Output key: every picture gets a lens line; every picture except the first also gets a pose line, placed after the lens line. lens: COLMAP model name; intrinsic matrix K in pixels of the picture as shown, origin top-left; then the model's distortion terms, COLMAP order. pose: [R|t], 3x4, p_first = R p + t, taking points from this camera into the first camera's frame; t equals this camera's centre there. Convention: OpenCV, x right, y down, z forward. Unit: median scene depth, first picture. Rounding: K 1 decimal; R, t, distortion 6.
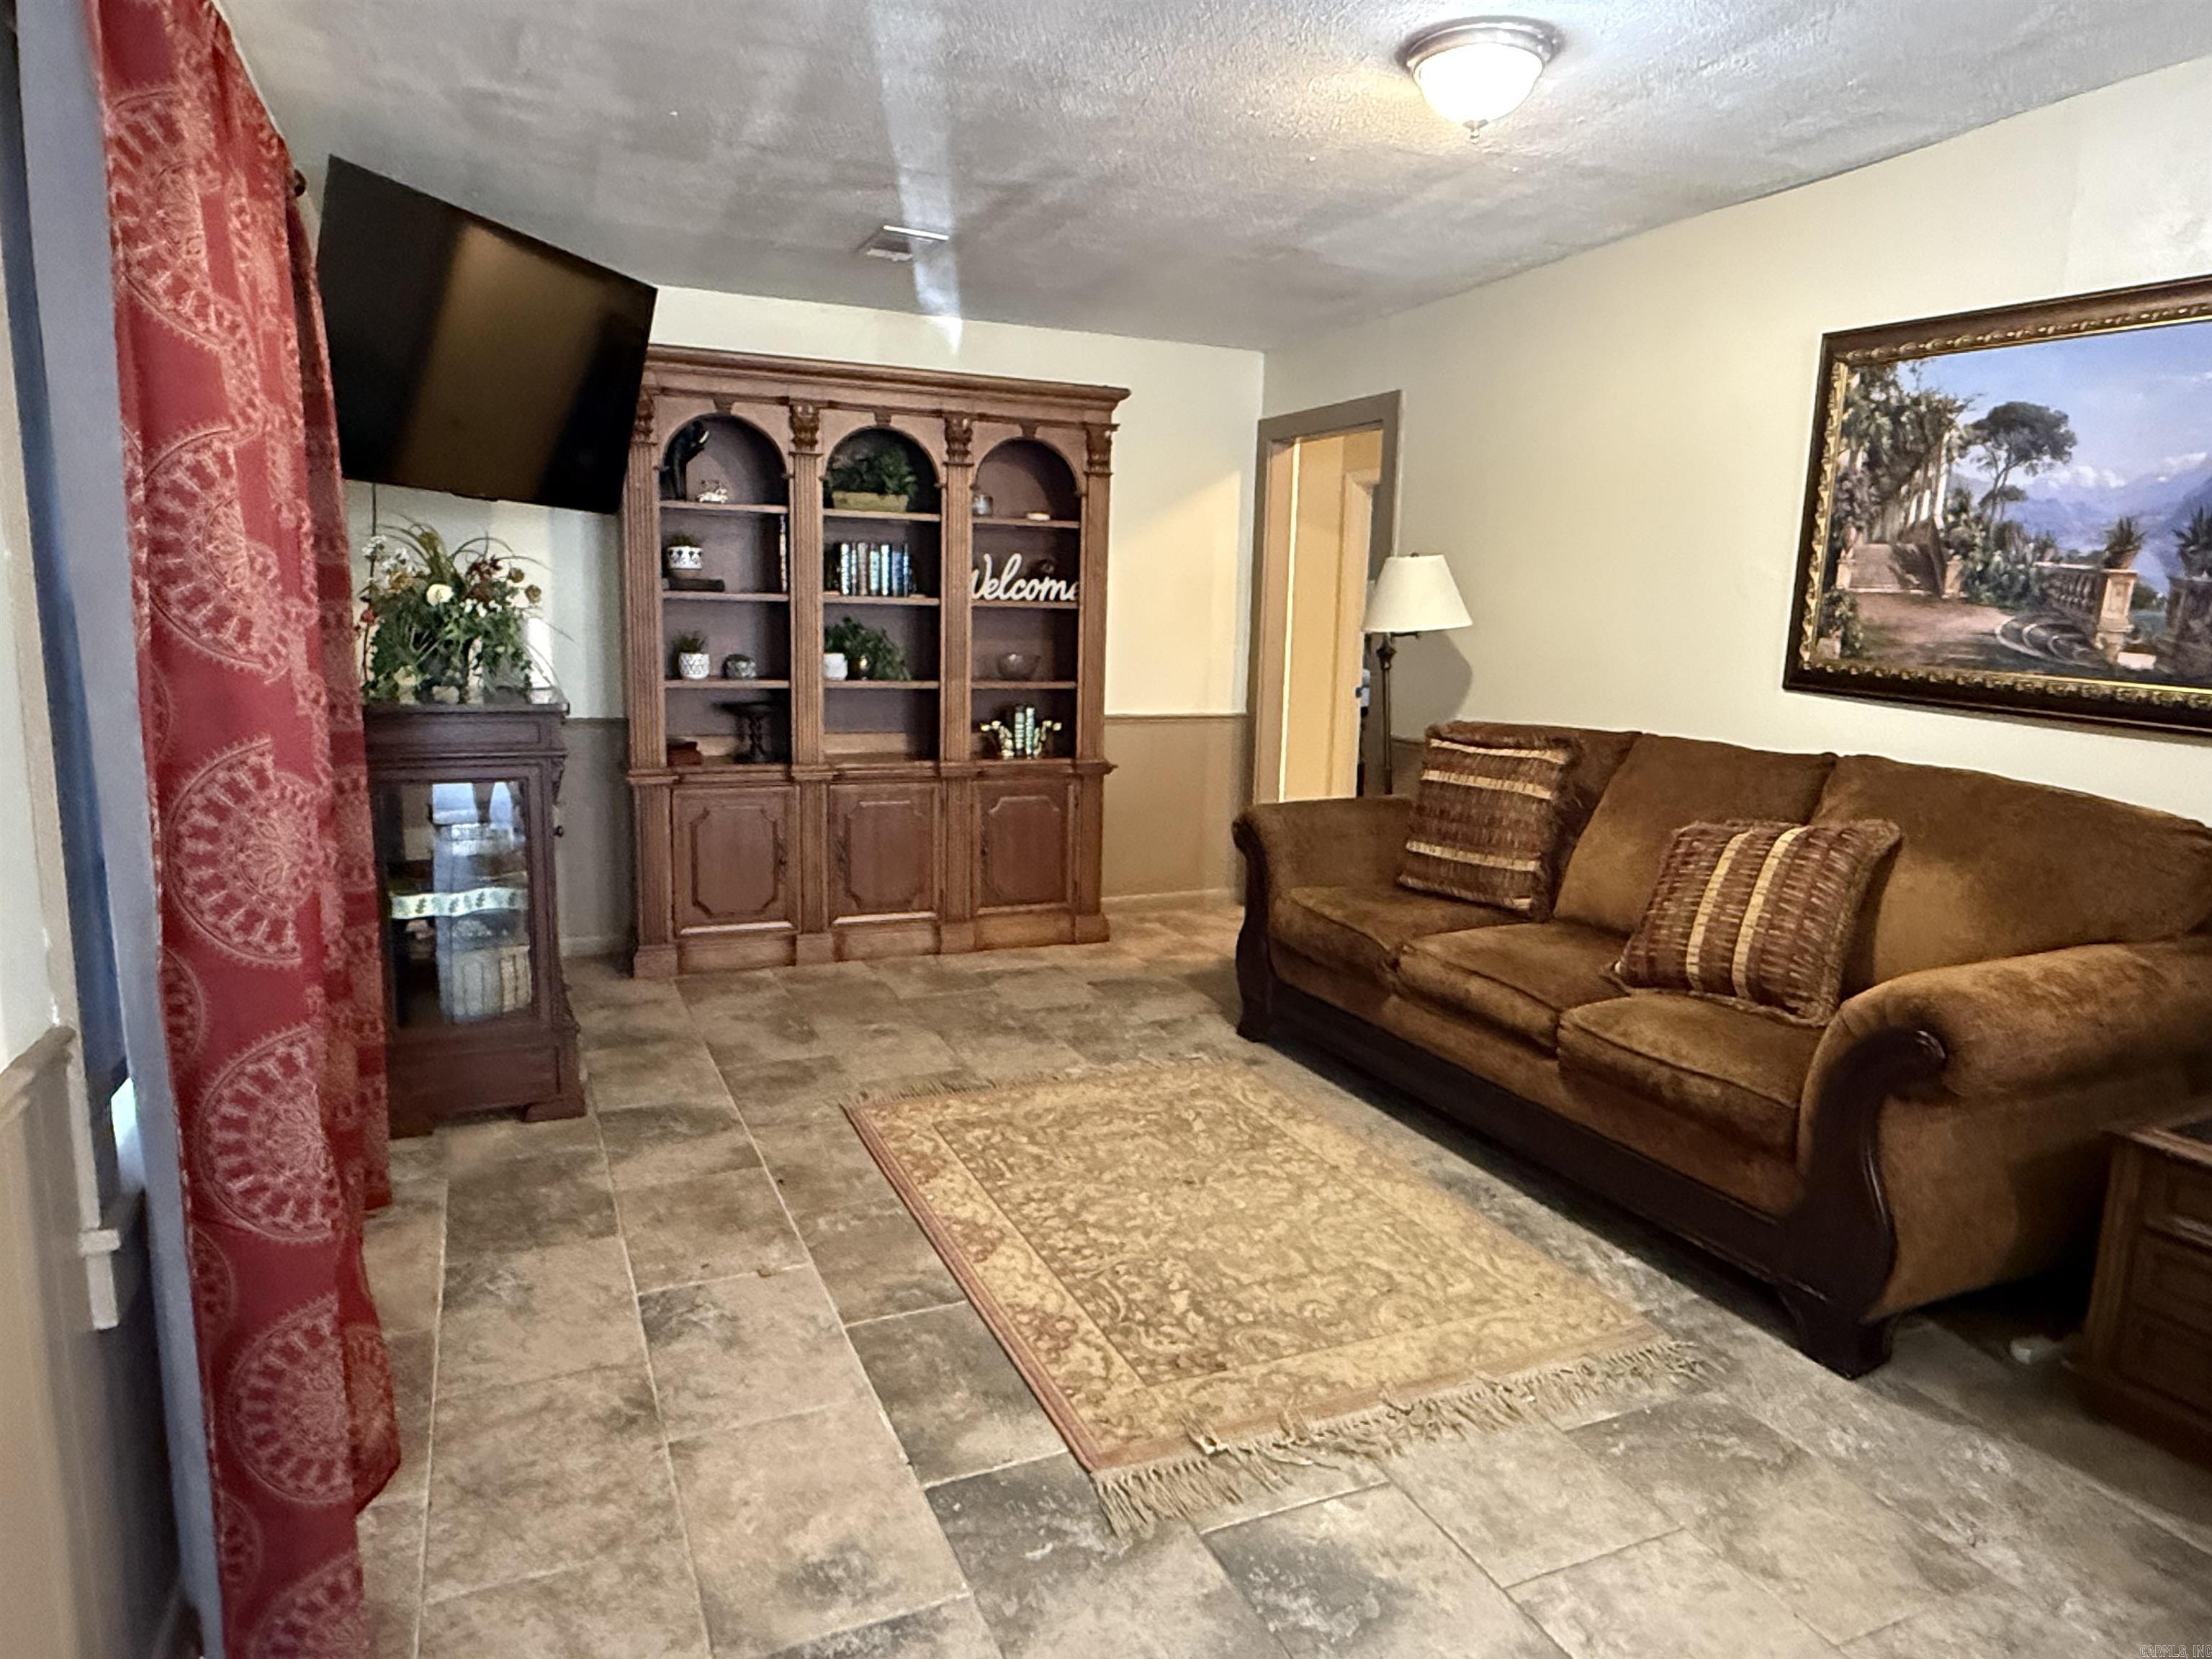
lens RADIAL K [[1371.1, 0, 1108.2], [0, 1371.1, 827.6], [0, 0, 1]] dist [-0.000077, -0.006319]
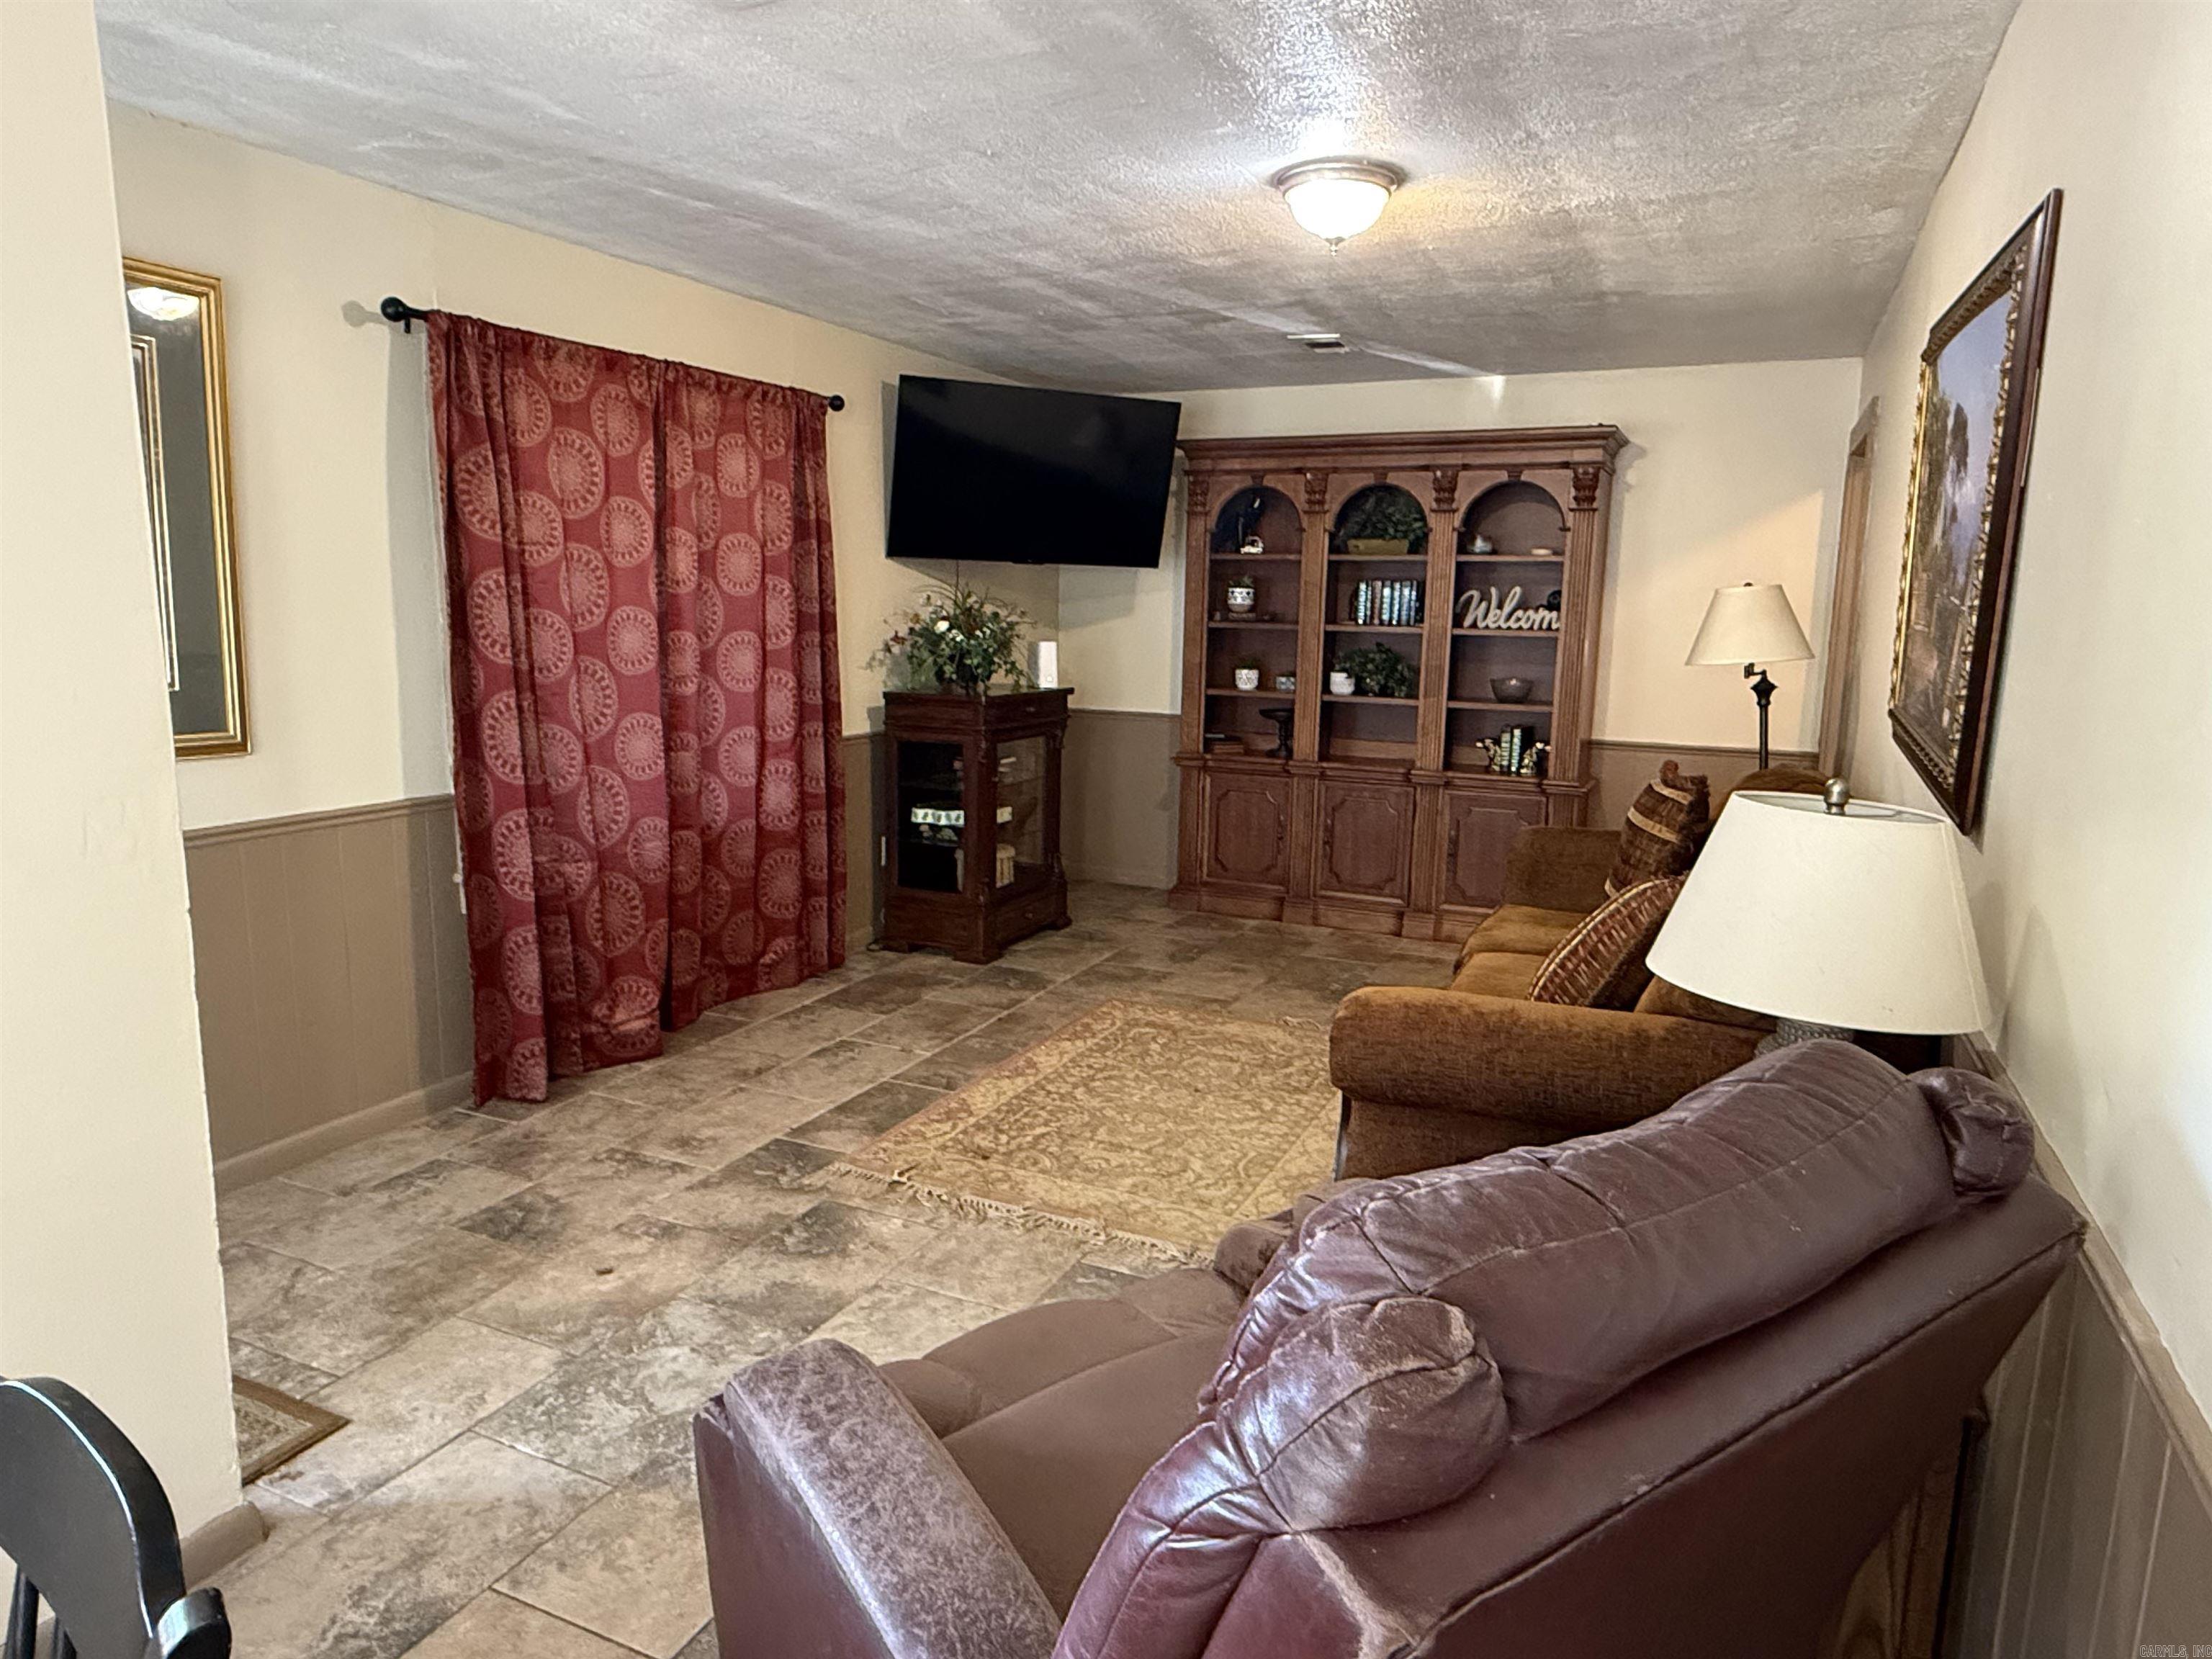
lens RADIAL K [[1371.1, 0, 1103.1], [0, 1371.1, 829.2], [0, 0, 1]] dist [-0.000077, -0.006319]
pose [[0.654555, 0.113312, -0.747475, 0.839177], [-0.122283, 0.991553, 0.043231, -0.023639], [0.746060, 0.063107, 0.662882, 0.068987]]
